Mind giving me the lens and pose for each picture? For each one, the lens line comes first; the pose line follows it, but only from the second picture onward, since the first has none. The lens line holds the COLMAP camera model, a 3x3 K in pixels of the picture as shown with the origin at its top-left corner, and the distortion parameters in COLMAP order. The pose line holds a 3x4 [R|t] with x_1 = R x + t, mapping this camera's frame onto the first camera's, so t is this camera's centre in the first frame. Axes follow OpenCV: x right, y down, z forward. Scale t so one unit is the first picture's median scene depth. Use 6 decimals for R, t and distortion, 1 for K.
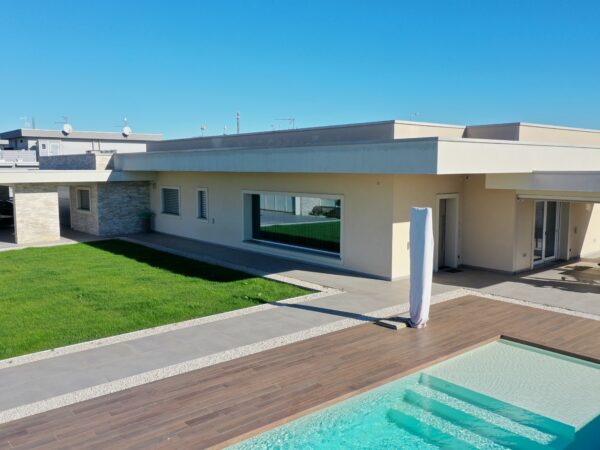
lens RADIAL K [[533.1, 0, 300.8], [0, 533.1, 223.3], [0, 0, 1]] dist [0.018181, -0.005114]
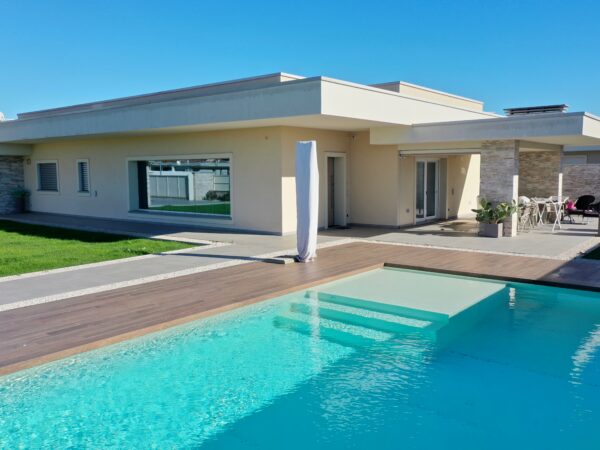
lens RADIAL K [[533.1, 0, 299.4], [0, 533.1, 224.3], [0, 0, 1]] dist [0.018181, -0.005114]
pose [[0.982365, -0.024152, 0.185405, 0.017117], [0.025176, 0.999678, -0.003171, 0.088317], [-0.185269, 0.007783, 0.982657, 0.014956]]
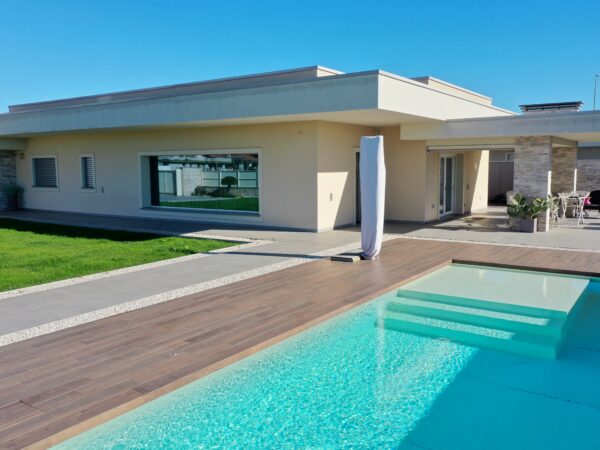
lens RADIAL K [[533.1, 0, 298.5], [0, 533.1, 224.8], [0, 0, 1]] dist [0.018181, -0.005114]
pose [[0.965932, -0.033298, 0.256646, -0.110480], [0.032104, 0.999445, 0.008841, 0.082121], [-0.256798, -0.000301, 0.966465, 0.061450]]
